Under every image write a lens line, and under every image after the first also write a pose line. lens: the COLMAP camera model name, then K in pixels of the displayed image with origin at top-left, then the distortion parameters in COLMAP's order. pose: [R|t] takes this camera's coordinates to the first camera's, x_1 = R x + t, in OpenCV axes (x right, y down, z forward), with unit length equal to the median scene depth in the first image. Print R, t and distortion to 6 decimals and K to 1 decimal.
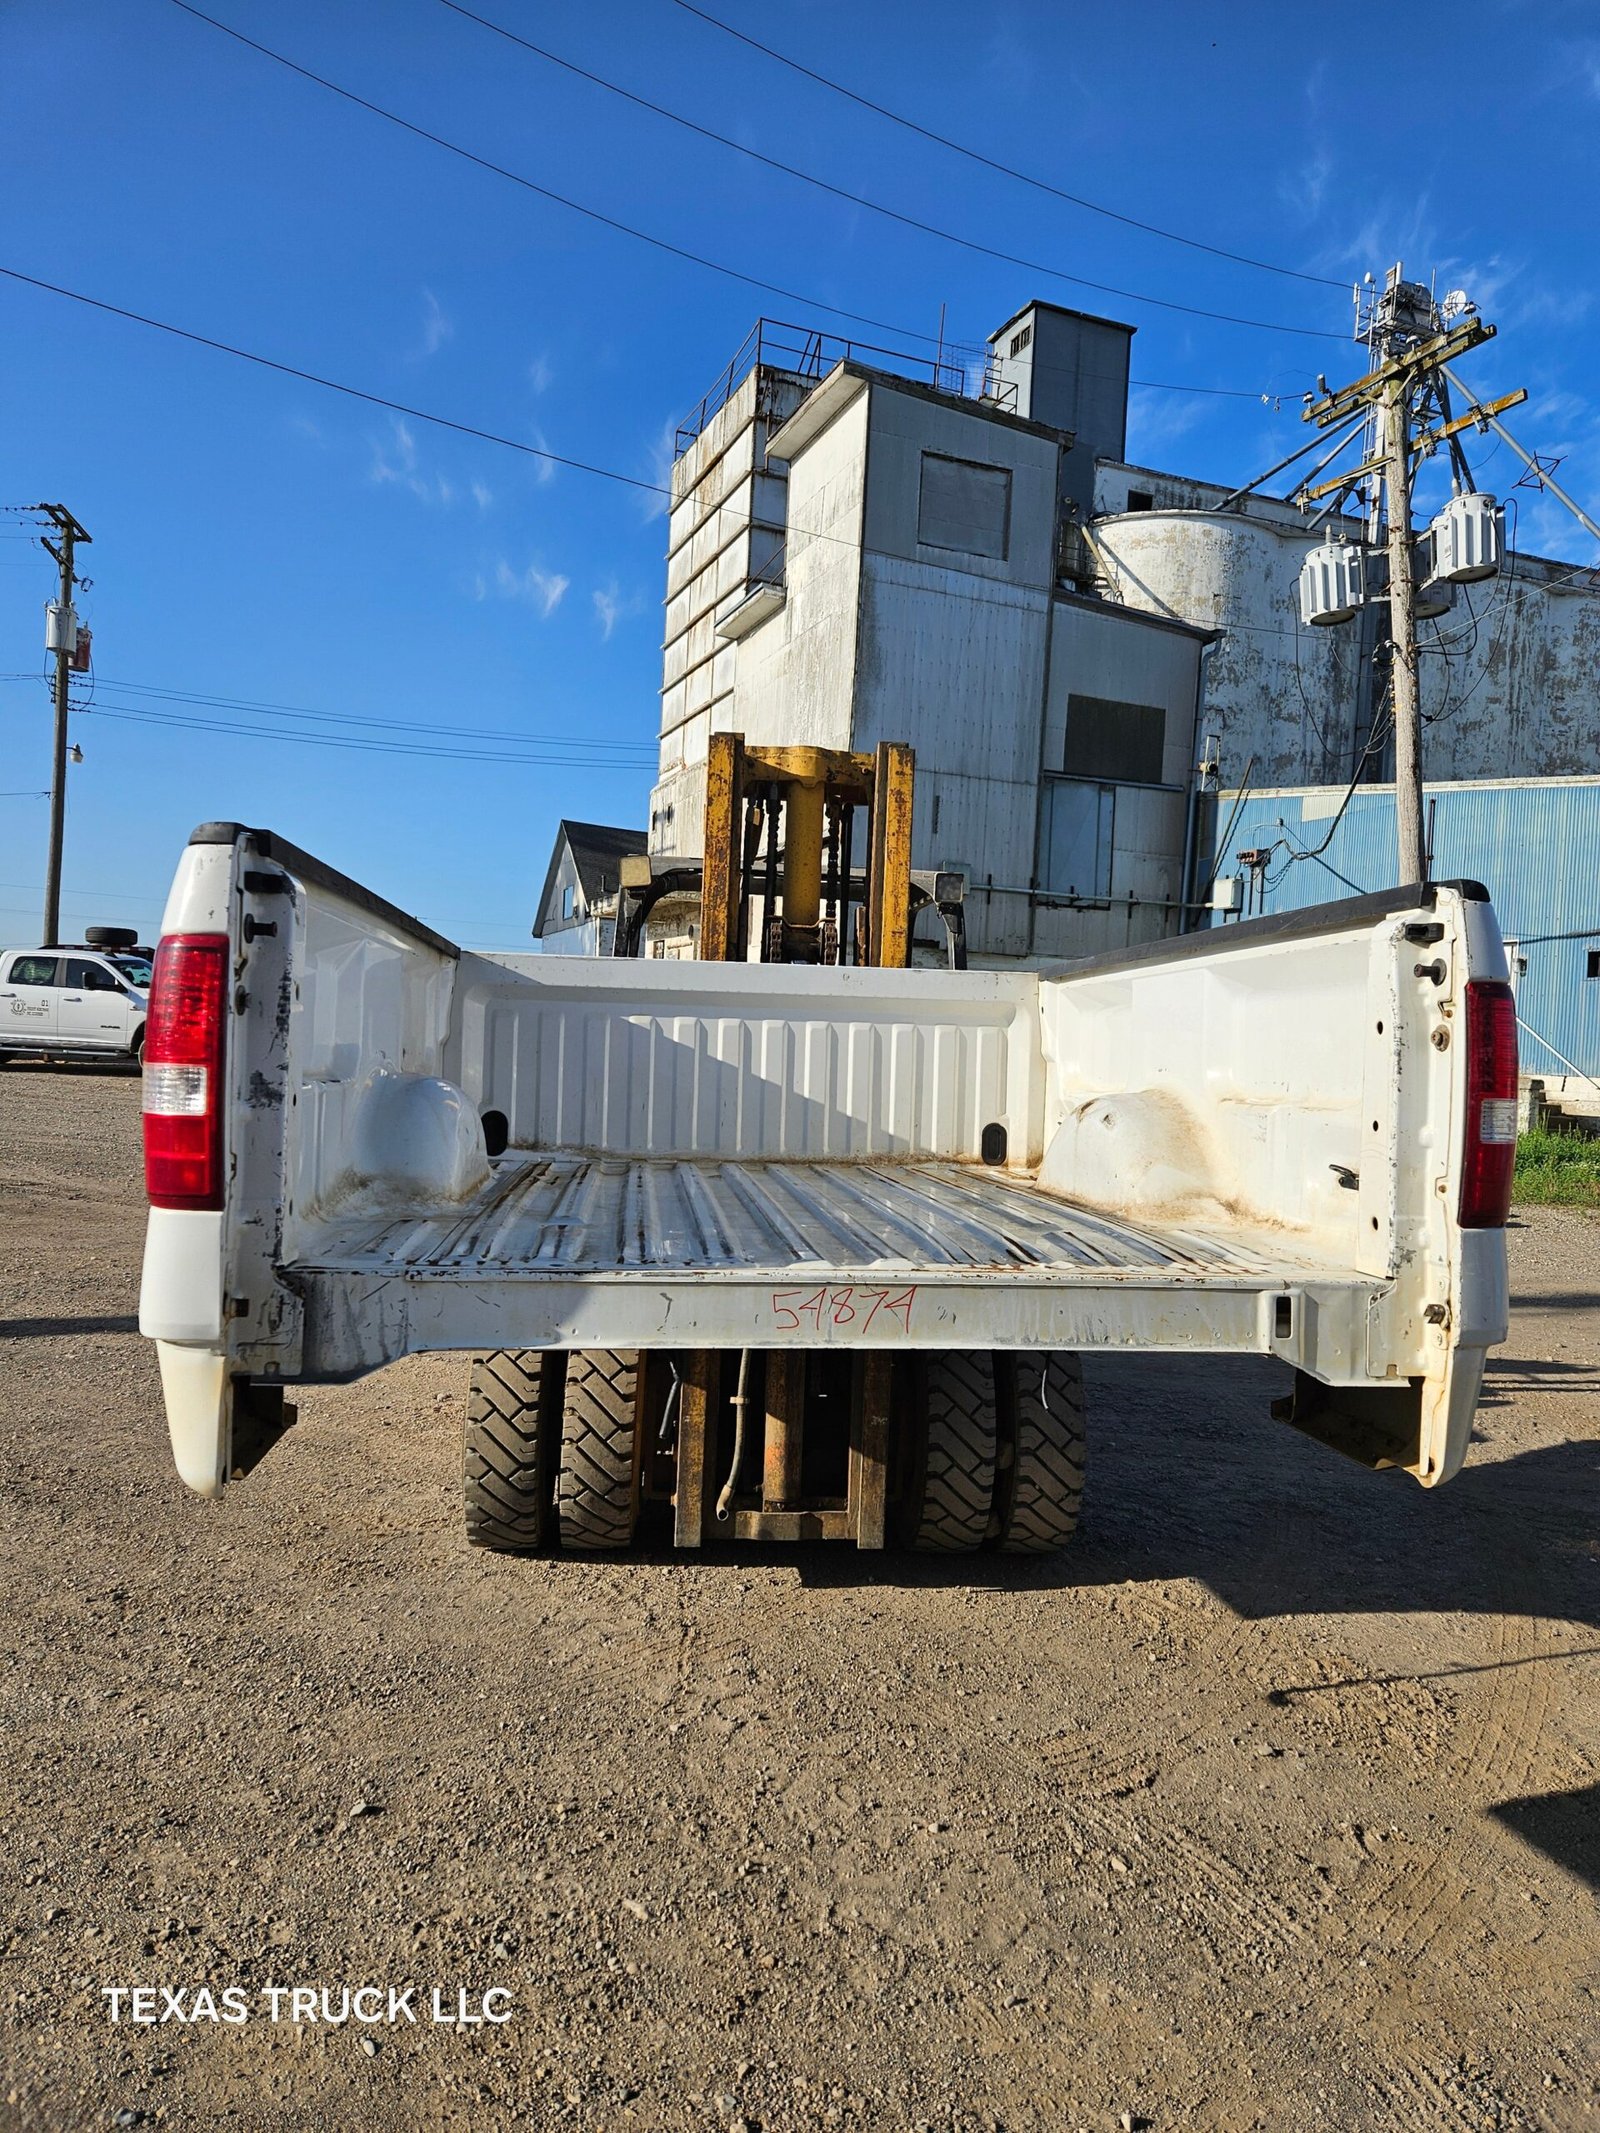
lens RADIAL K [[1415.8, 0, 812.0], [0, 1415.8, 1068.0], [0, 0, 1]] dist [0.081195, -0.063169]
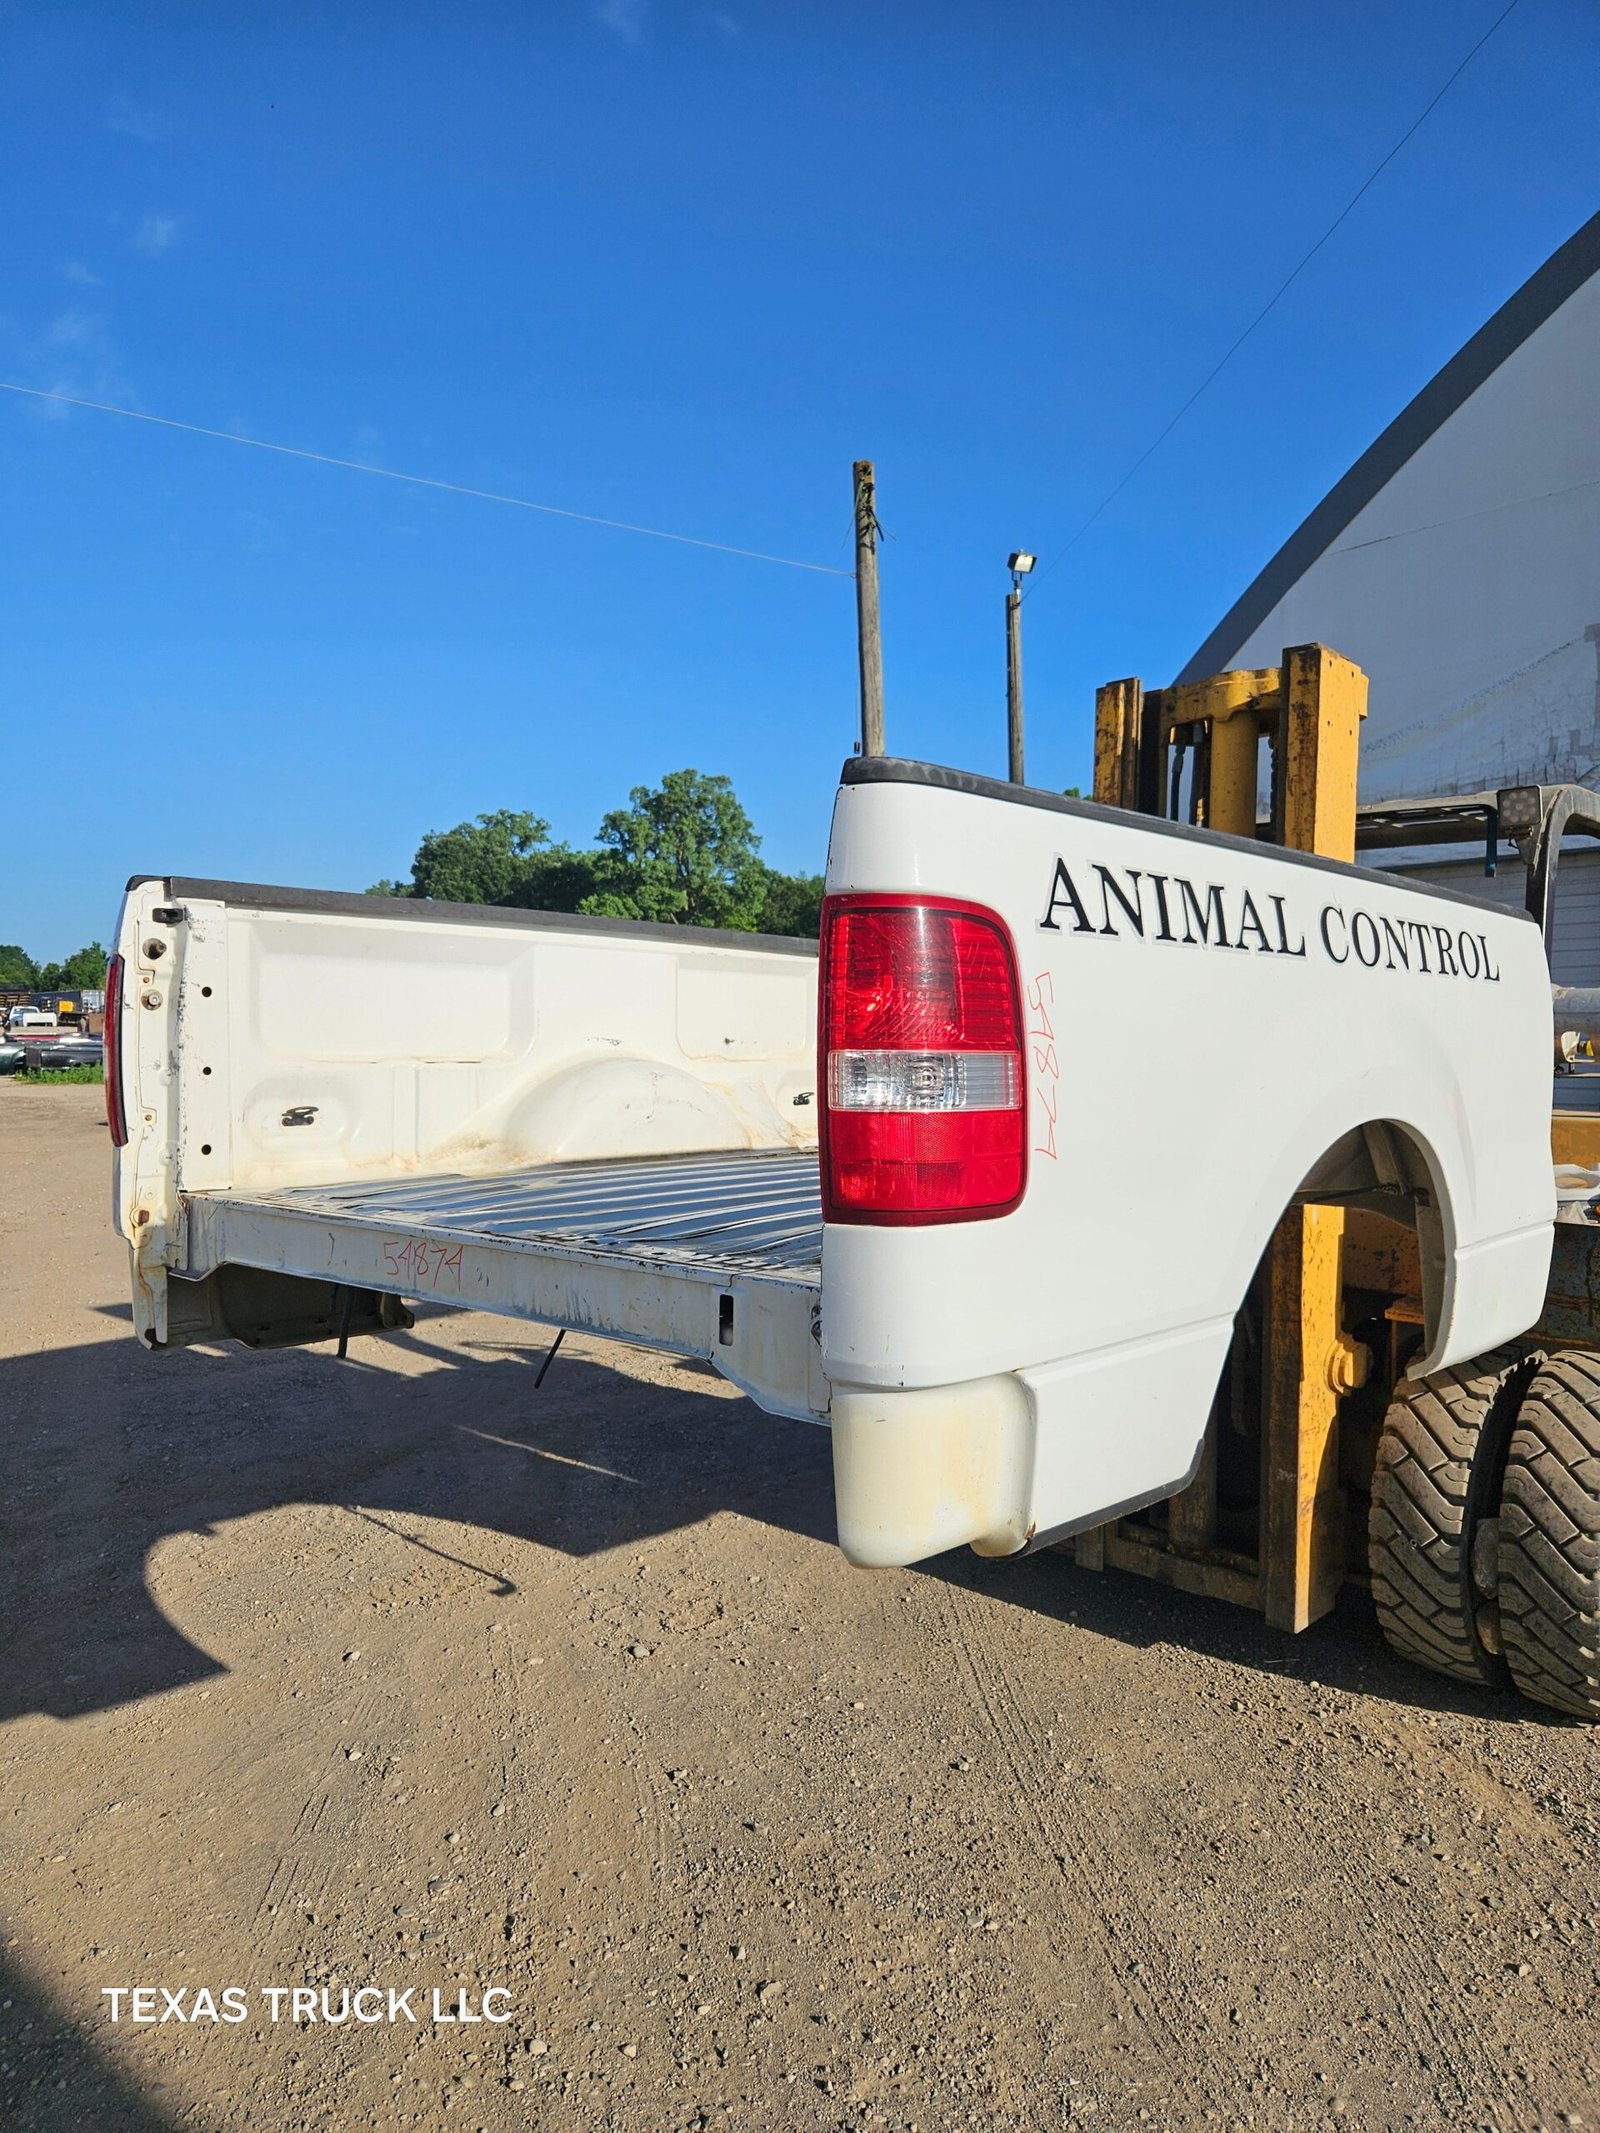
lens RADIAL K [[1425.2, 0, 794.2], [0, 1425.2, 1069.1], [0, 0, 1]] dist [0.074491, -0.060069]
pose [[0.664319, -0.013087, -0.747334, 0.493689], [0.009566, 0.999914, -0.009007, 0.018356], [0.747388, -0.001165, 0.664387, 0.240645]]
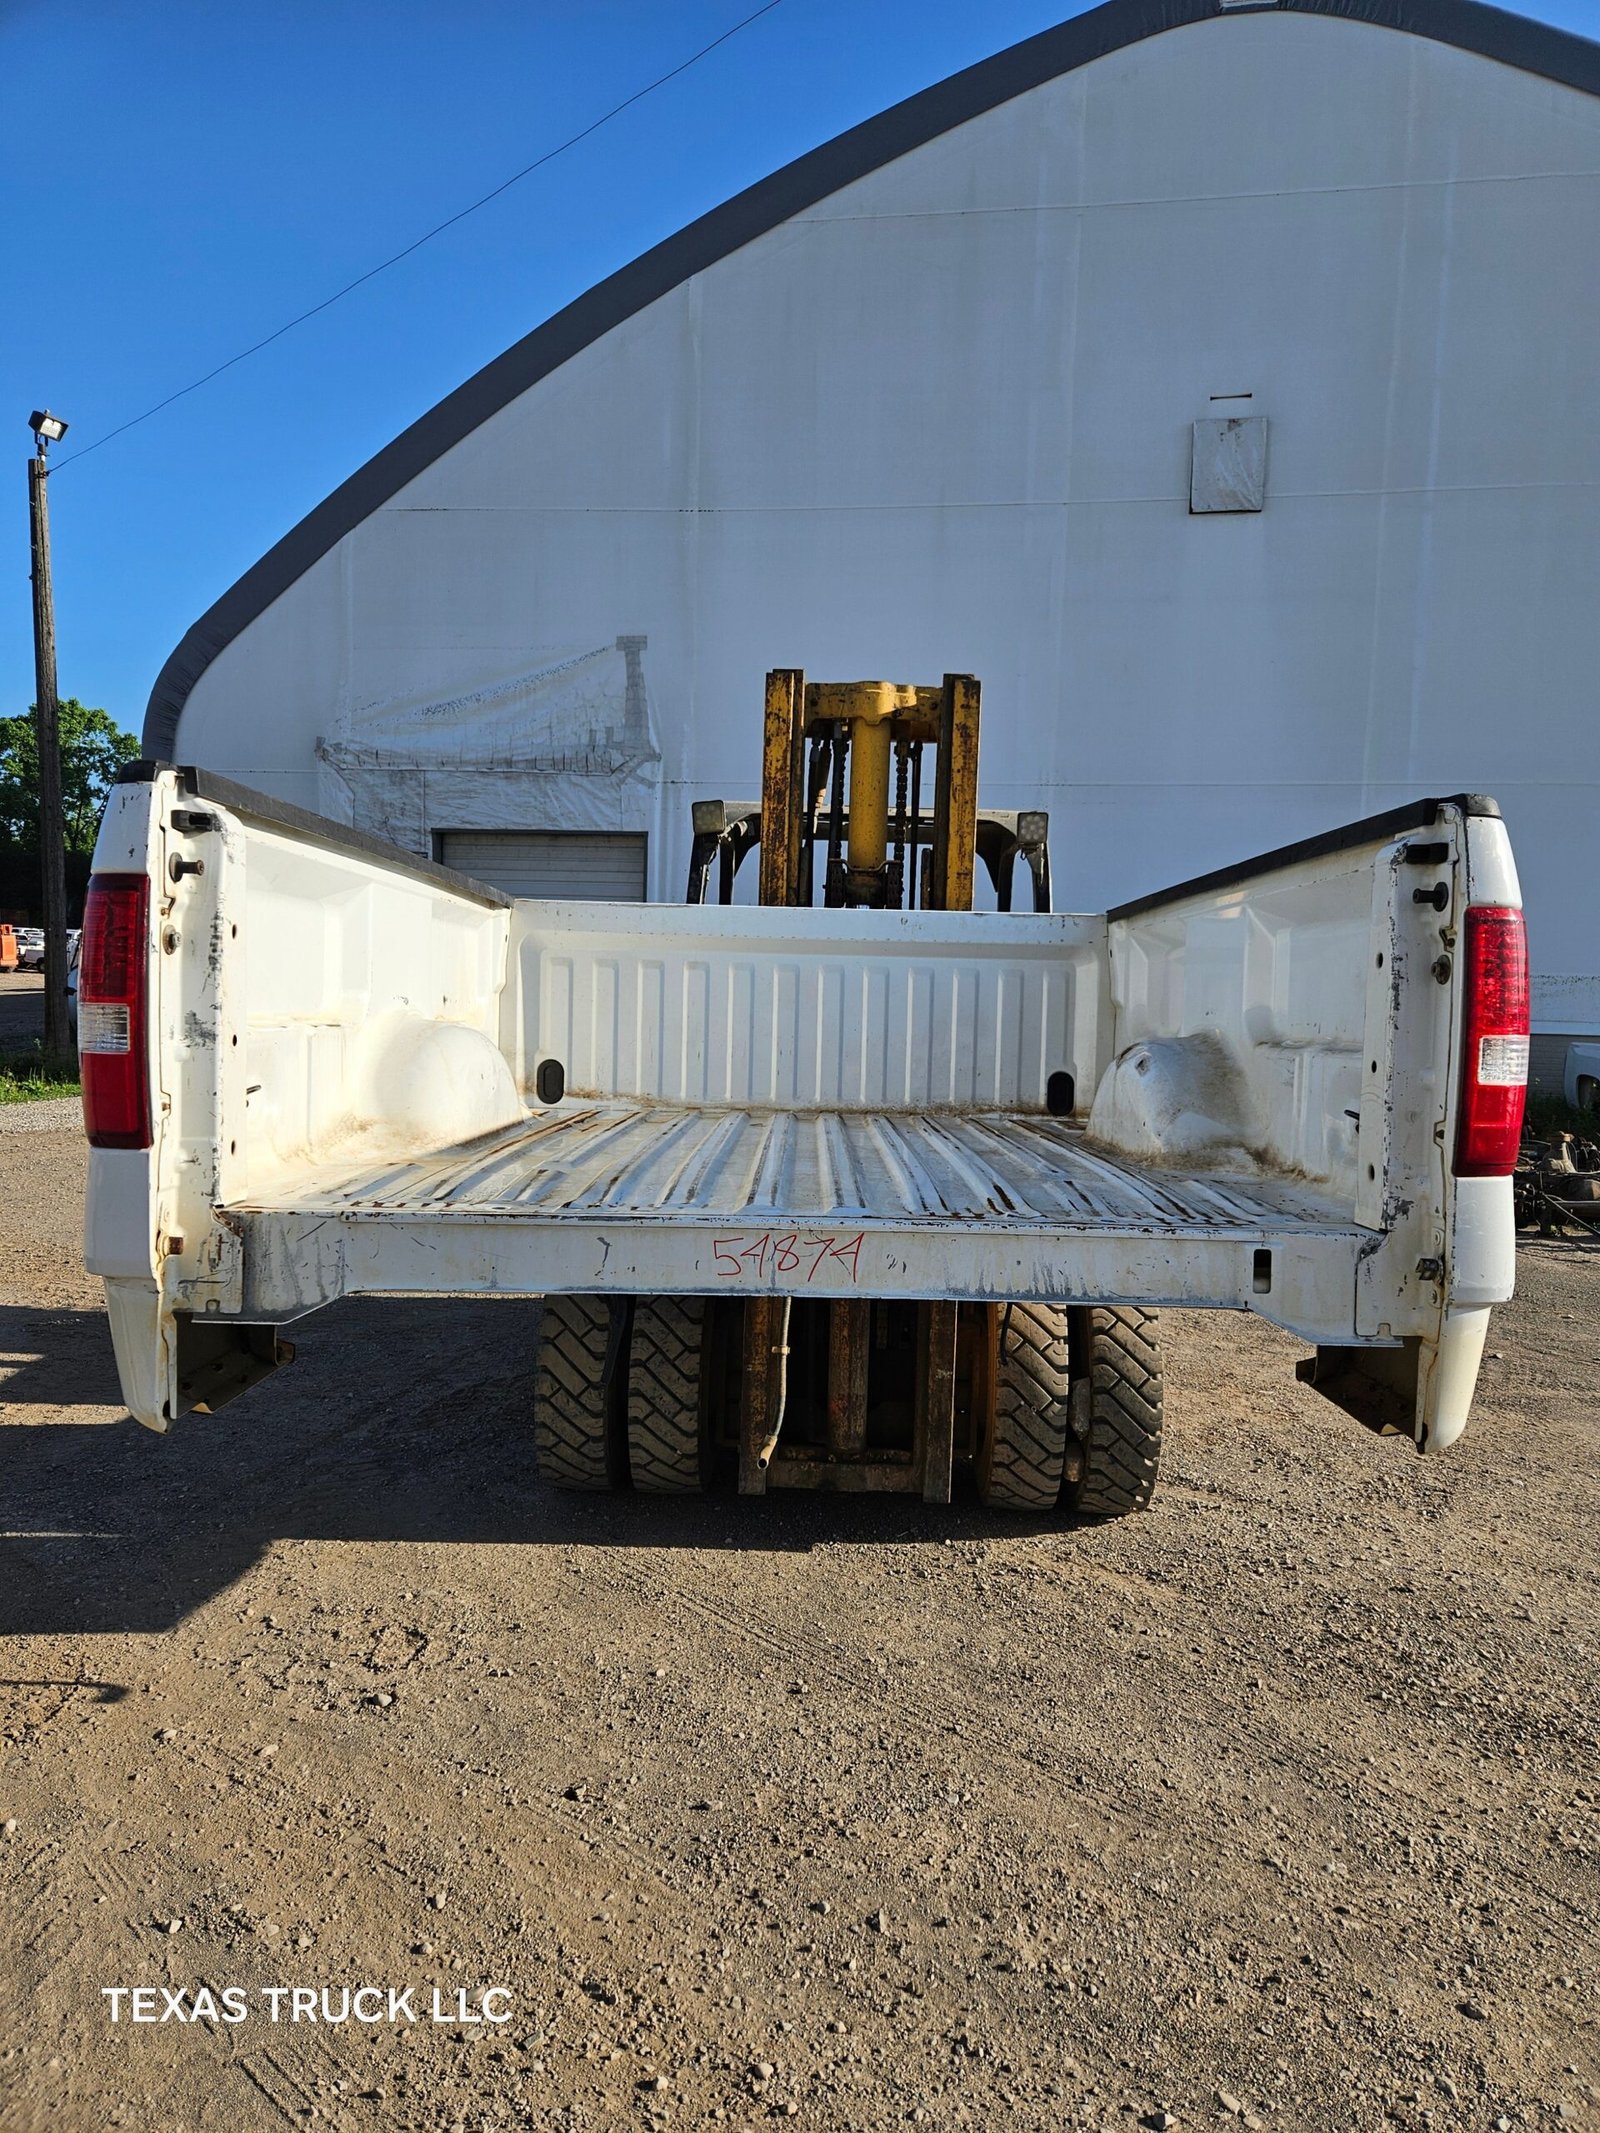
lens RADIAL K [[1423.0, 0, 830.0], [0, 1423.0, 1077.2], [0, 0, 1]] dist [0.074919, -0.061248]
pose [[0.994378, 0.000320, -0.105888, 0.074720], [0.003685, 0.999285, 0.037629, 0.005738], [0.105824, -0.037807, 0.993666, 0.021841]]
